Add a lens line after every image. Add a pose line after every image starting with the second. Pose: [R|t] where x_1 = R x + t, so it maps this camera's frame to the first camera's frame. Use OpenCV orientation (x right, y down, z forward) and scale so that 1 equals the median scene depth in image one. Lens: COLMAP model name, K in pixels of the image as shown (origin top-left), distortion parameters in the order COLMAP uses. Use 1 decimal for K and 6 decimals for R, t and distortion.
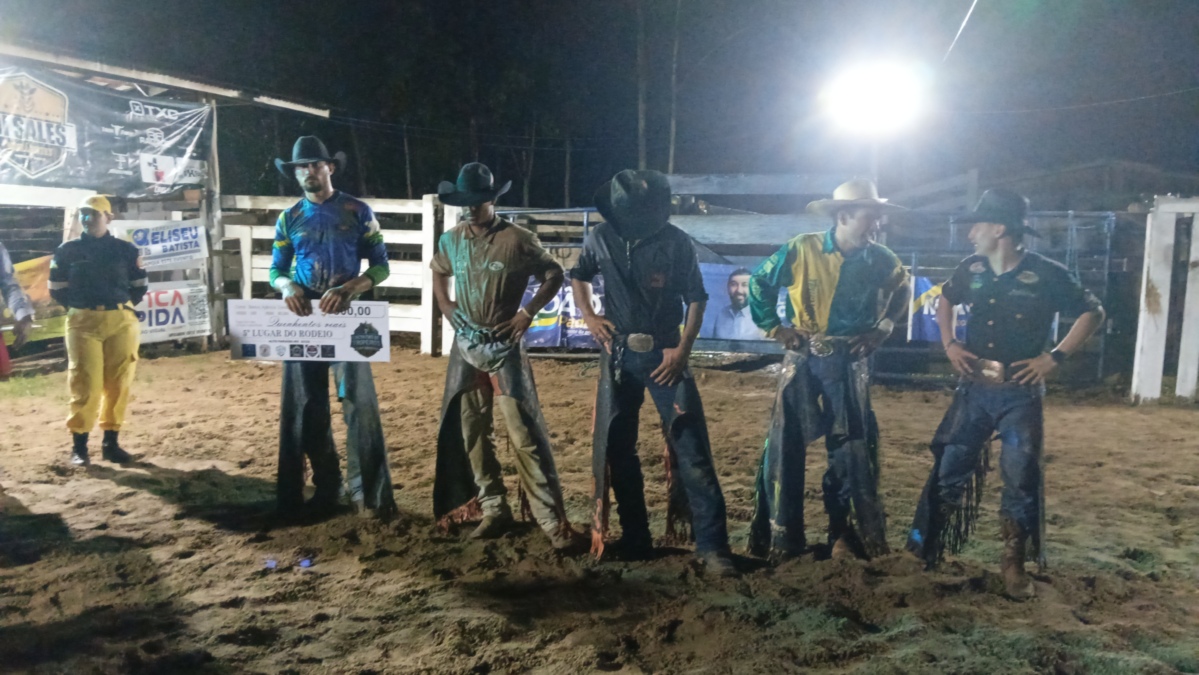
lens RADIAL K [[933.5, 0, 596.2], [0, 933.5, 320.4], [0, 0, 1]] dist [0.083088, -0.165927]
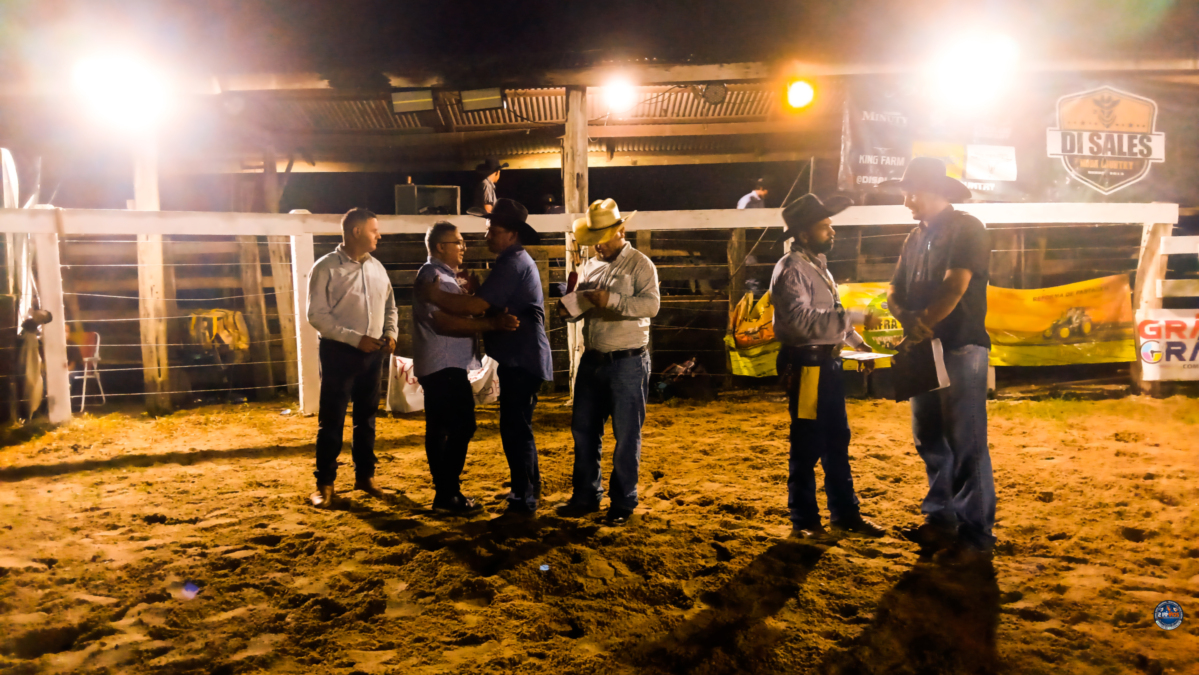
lens RADIAL K [[928.0, 0, 593.4], [0, 928.0, 334.8], [0, 0, 1]] dist [0.089684, -0.193928]
pose [[0.337679, 0.060897, -0.939289, 0.111424], [-0.070117, 0.996760, 0.039415, -0.008383], [0.938646, 0.052550, 0.340855, 0.166109]]
